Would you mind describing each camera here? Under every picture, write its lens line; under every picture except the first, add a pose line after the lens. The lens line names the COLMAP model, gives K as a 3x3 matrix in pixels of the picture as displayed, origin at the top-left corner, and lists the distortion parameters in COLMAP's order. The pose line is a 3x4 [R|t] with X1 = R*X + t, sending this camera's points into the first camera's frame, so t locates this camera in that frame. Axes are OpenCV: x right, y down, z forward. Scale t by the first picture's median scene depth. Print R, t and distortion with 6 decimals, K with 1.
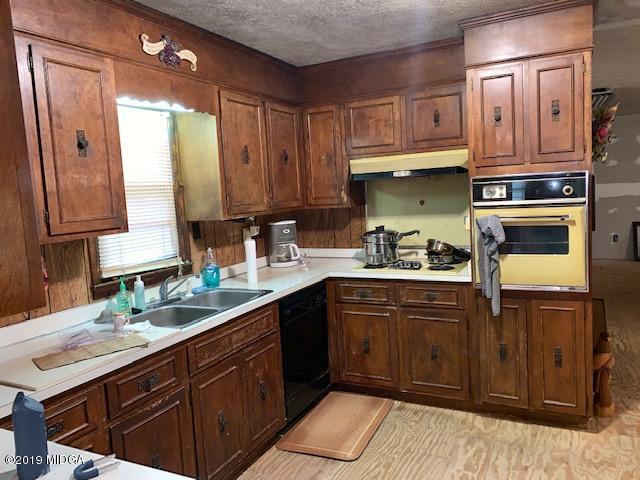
lens RADIAL K [[485.2, 0, 317.4], [0, 485.2, 235.9], [0, 0, 1]] dist [0.012611, -0.027118]
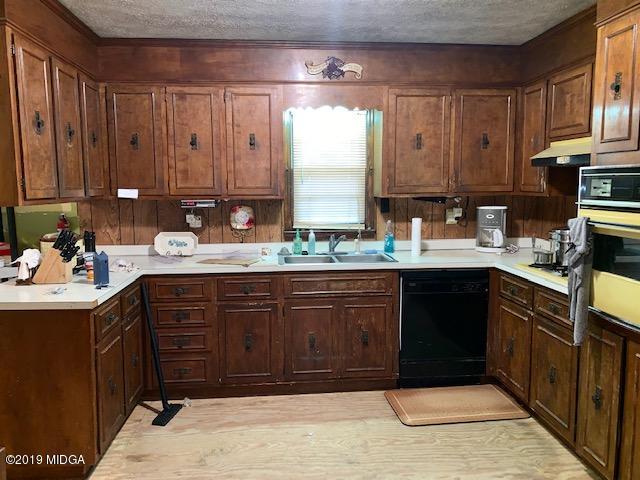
lens RADIAL K [[485.2, 0, 314.5], [0, 485.2, 242.5], [0, 0, 1]] dist [0.012611, -0.027118]
pose [[0.521124, 0.154925, -0.839302, 0.721634], [-0.103403, 0.987604, 0.118096, -0.045185], [0.847194, 0.025244, 0.530683, 0.205000]]
